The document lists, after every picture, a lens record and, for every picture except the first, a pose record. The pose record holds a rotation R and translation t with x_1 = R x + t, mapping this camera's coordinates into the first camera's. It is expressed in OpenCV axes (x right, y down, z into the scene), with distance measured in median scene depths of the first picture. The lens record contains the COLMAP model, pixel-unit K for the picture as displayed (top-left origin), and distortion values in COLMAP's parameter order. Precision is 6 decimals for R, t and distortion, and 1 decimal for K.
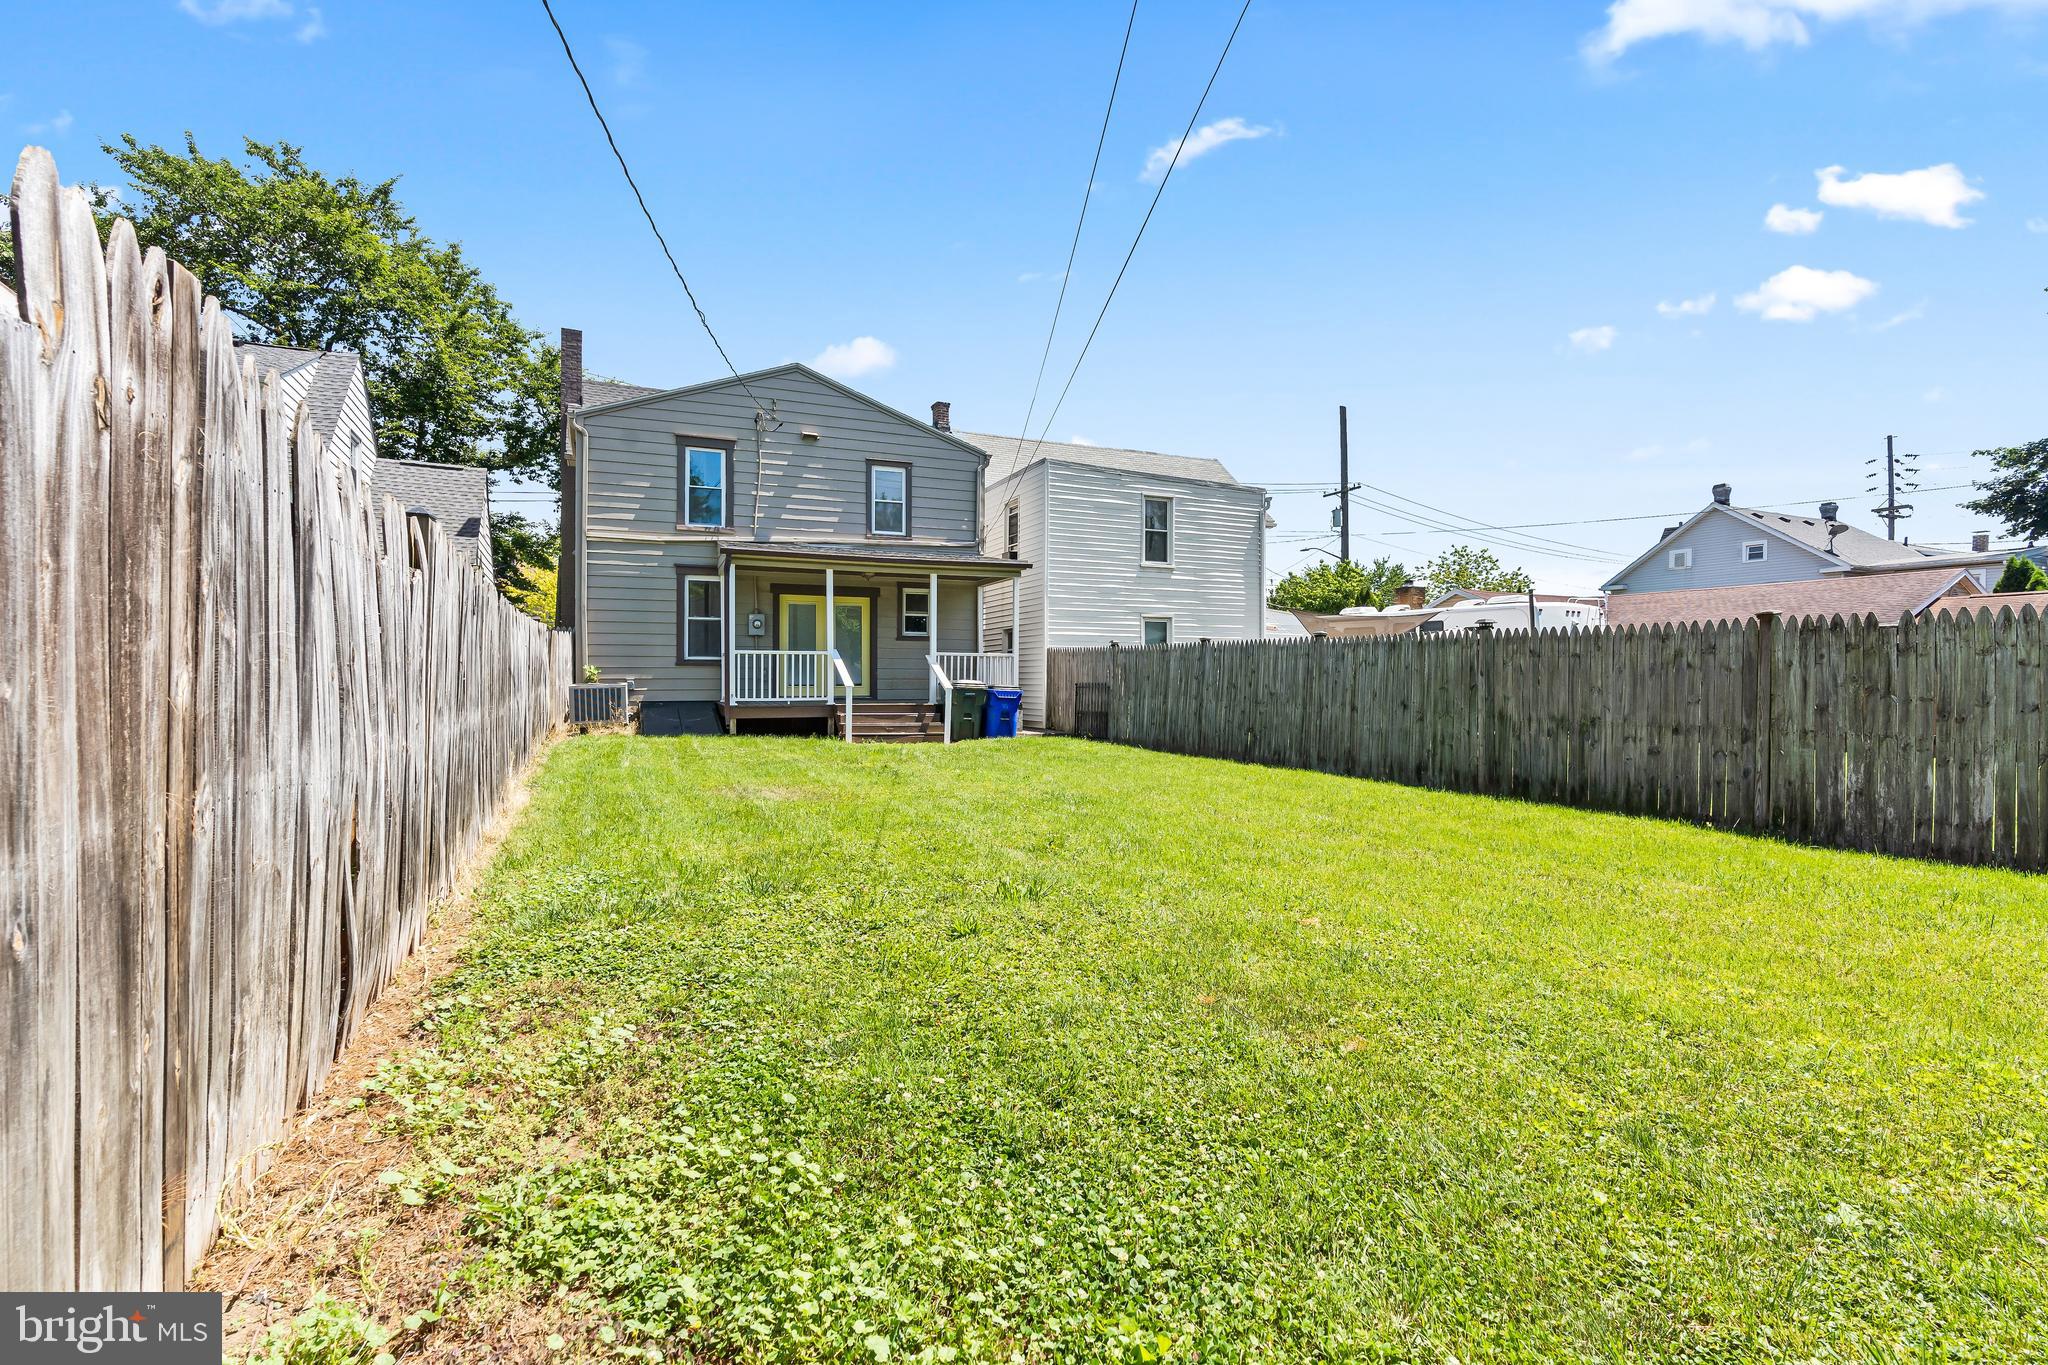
lens RADIAL K [[935.5, 0, 1024.0], [0, 935.5, 682.5], [0, 0, 1]] dist [0.001704, -0.000227]
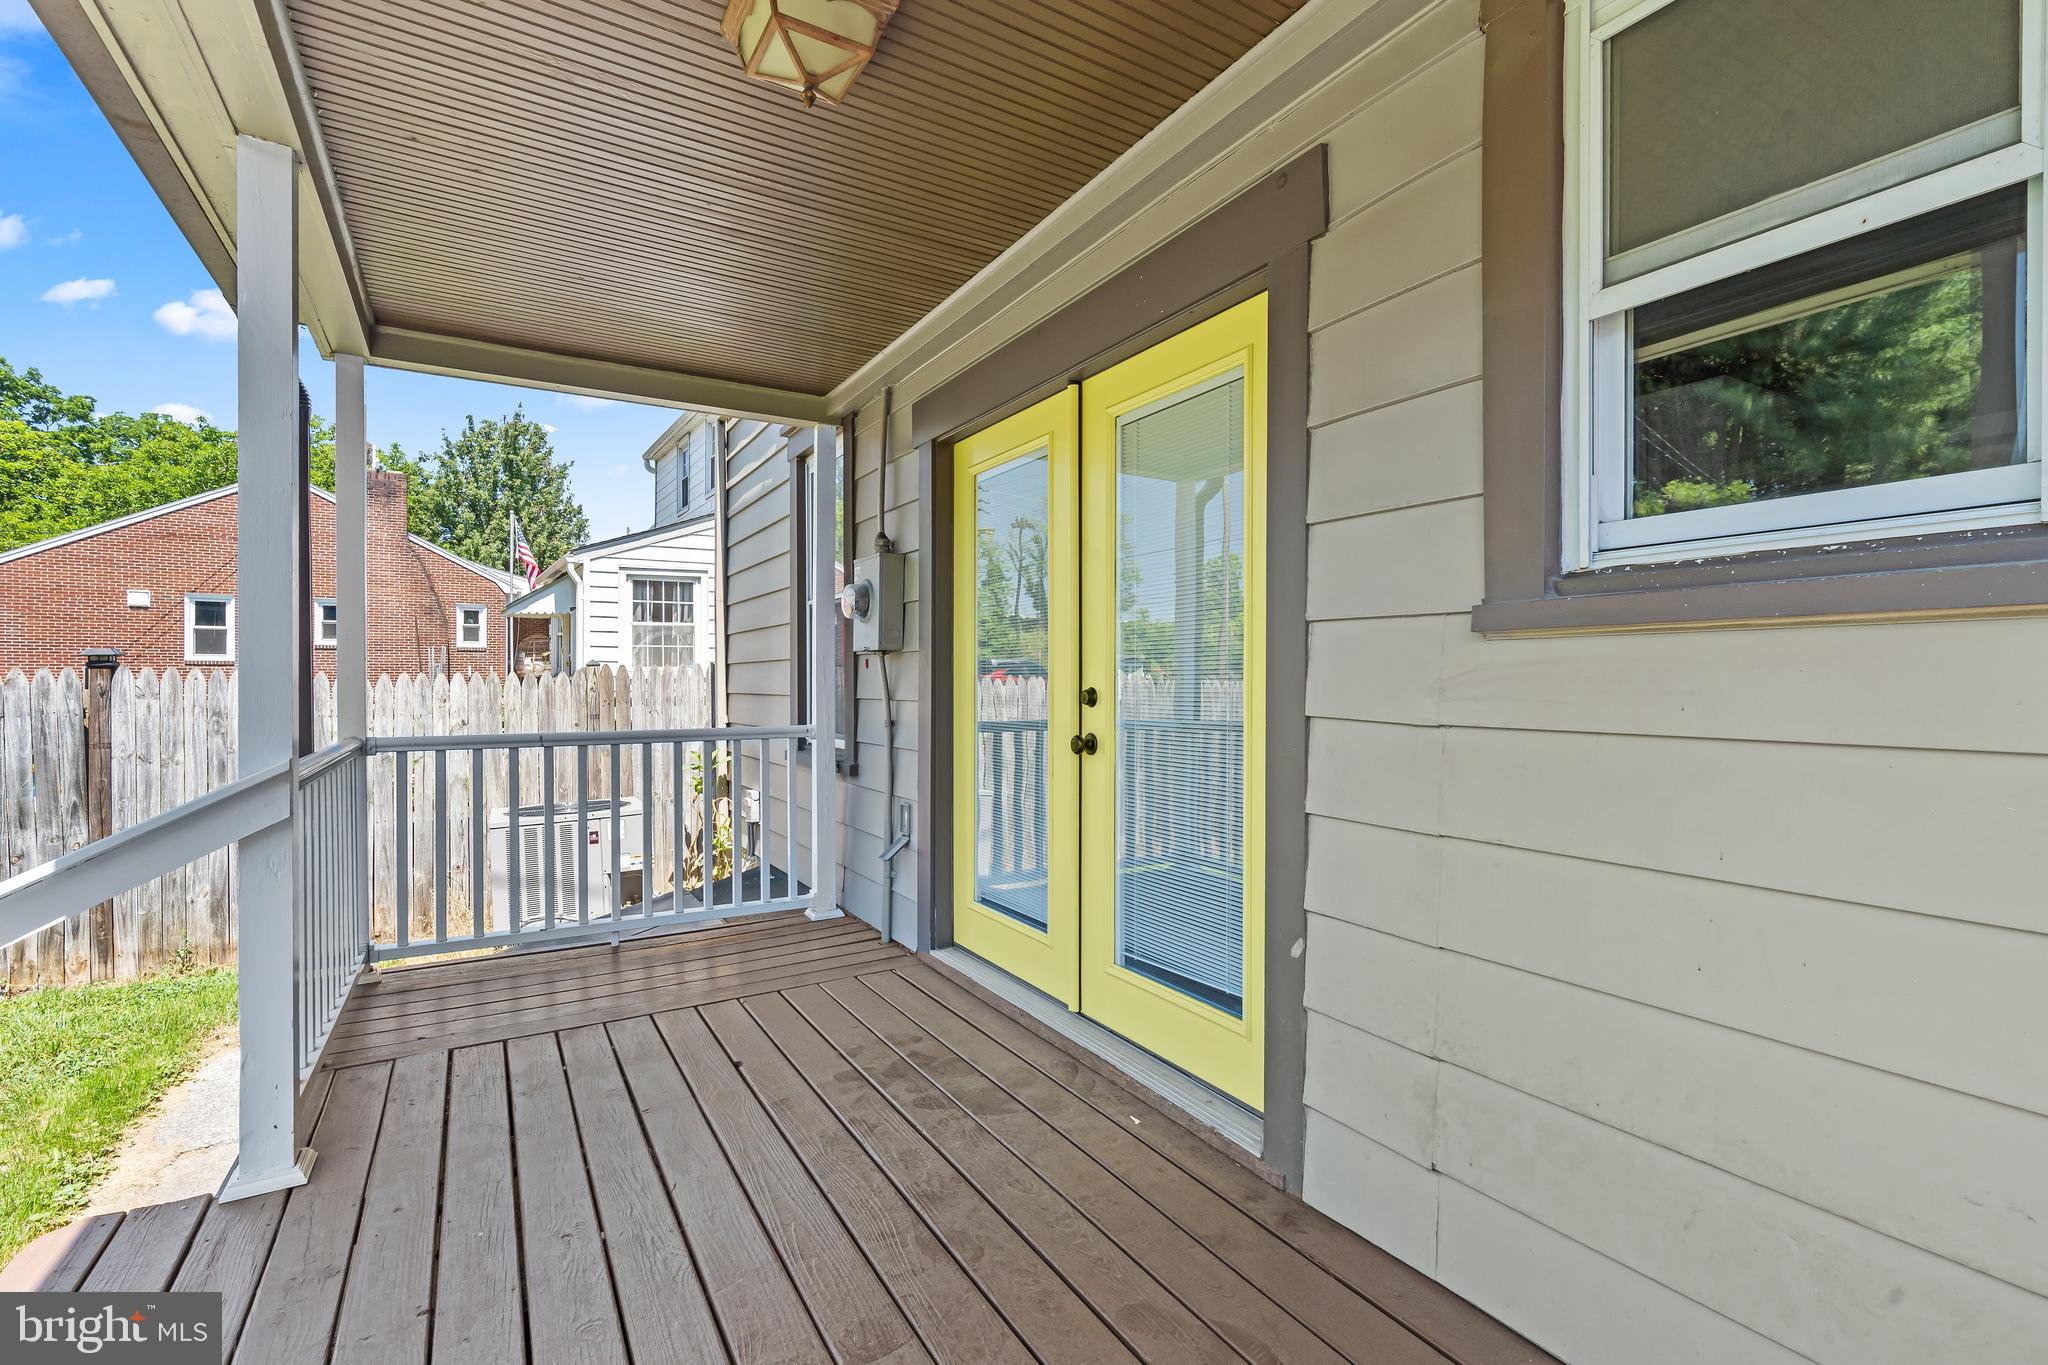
lens RADIAL K [[935.5, 0, 1024.0], [0, 935.5, 682.5], [0, 0, 1]] dist [0.001704, -0.000227]
pose [[0.126970, -0.000137, -0.991907, -0.056638], [-0.004228, 0.999991, -0.000680, -0.042274], [0.991898, 0.004280, 0.126968, 0.993485]]
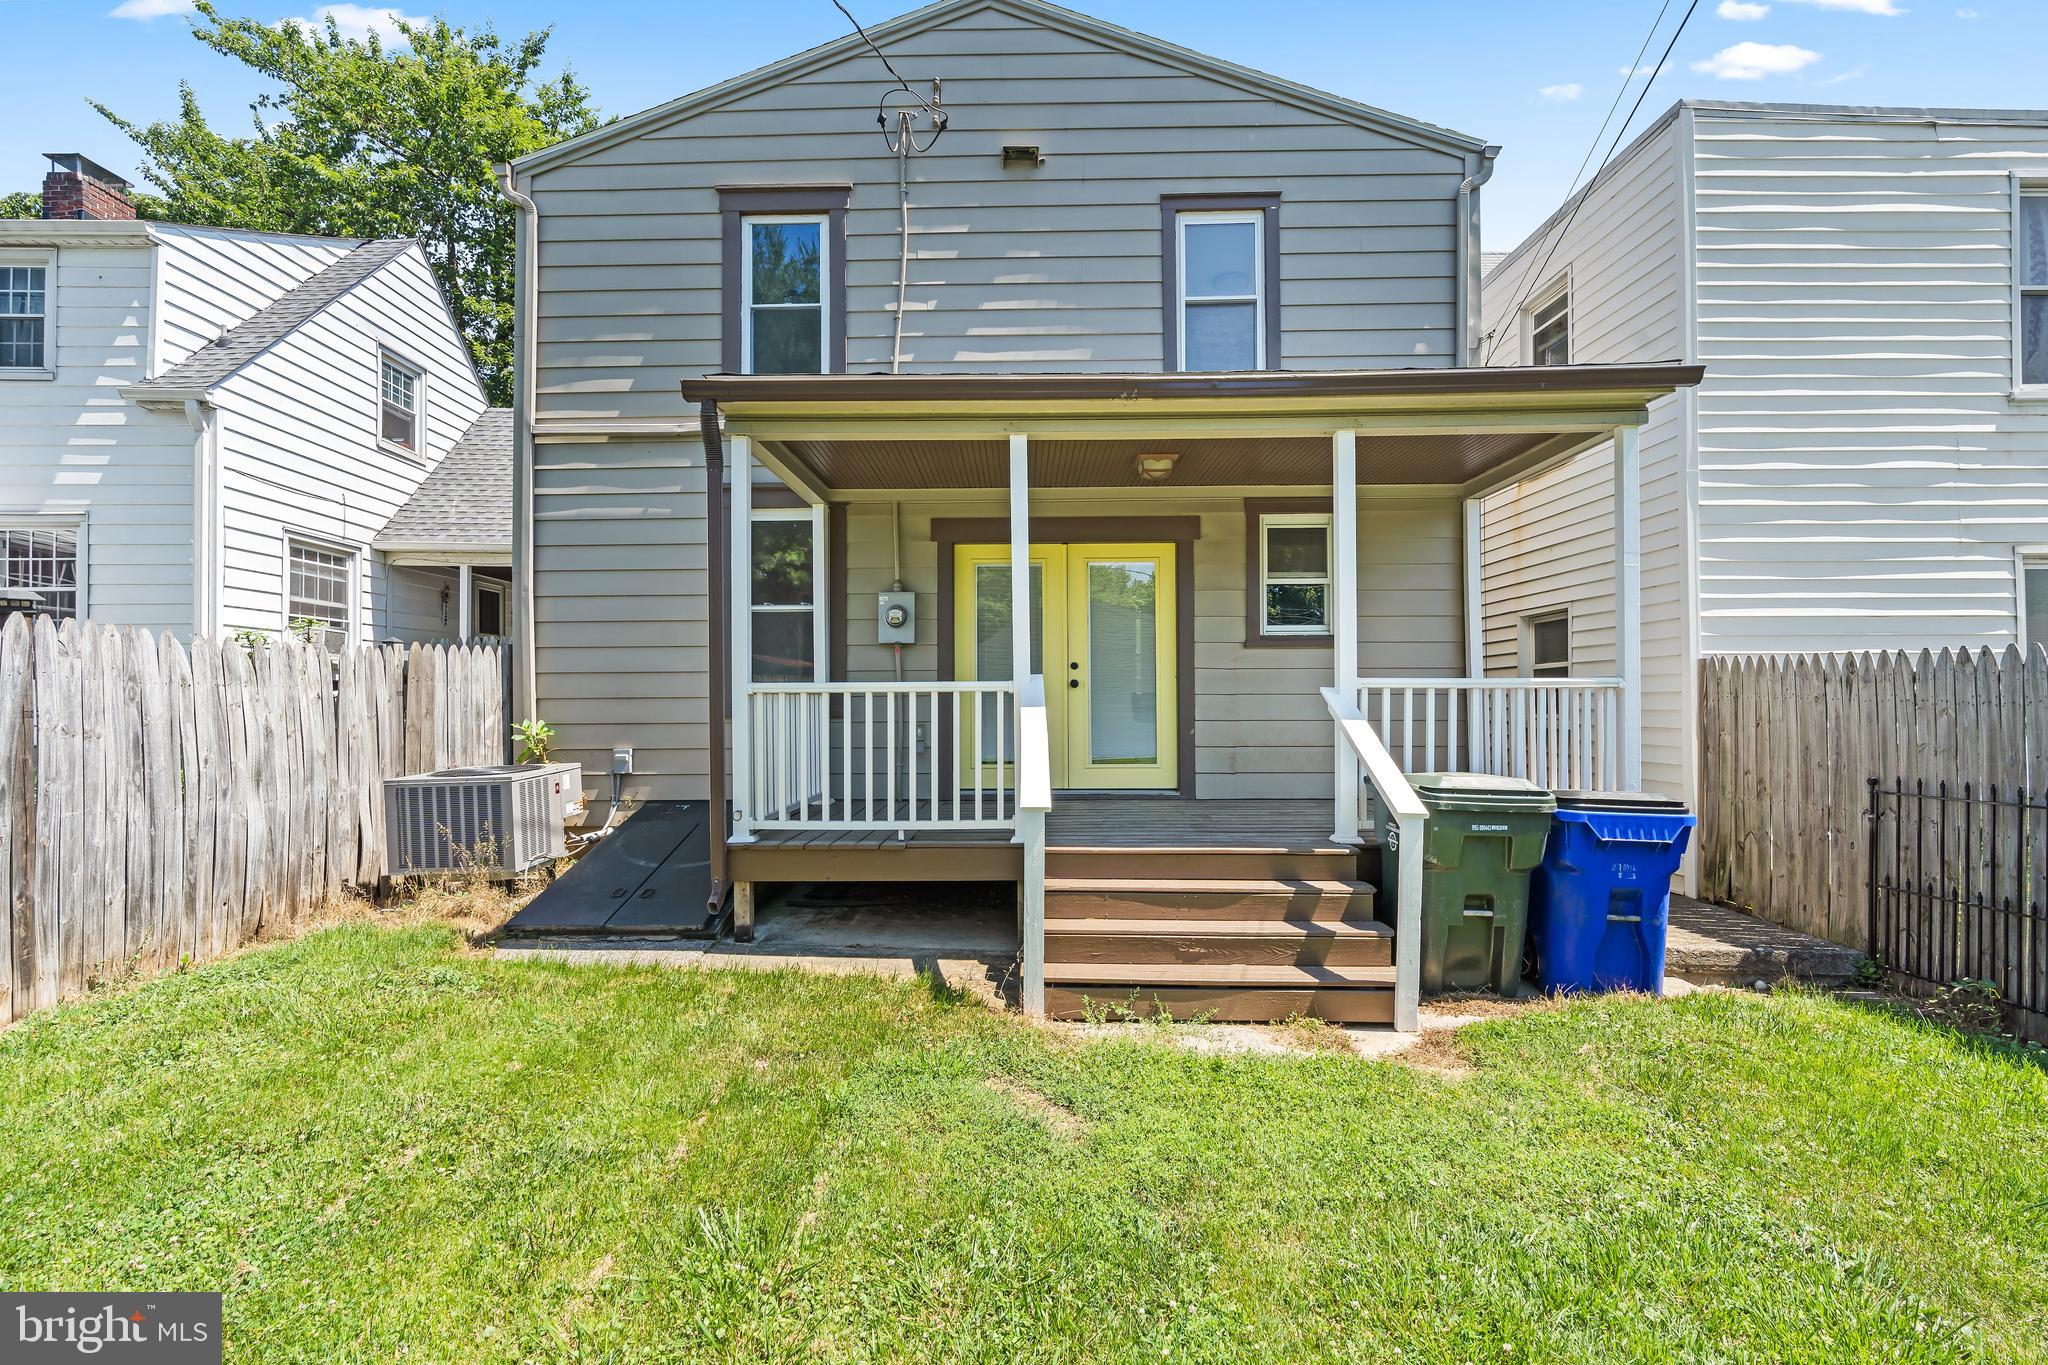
lens RADIAL K [[935.5, 0, 1024.0], [0, 935.5, 682.5], [0, 0, 1]] dist [0.001704, -0.000227]
pose [[0.911695, -0.014548, -0.410611, -0.062848], [0.005174, 0.999700, -0.023931, -0.022513], [0.410836, 0.019694, 0.911497, 0.634133]]
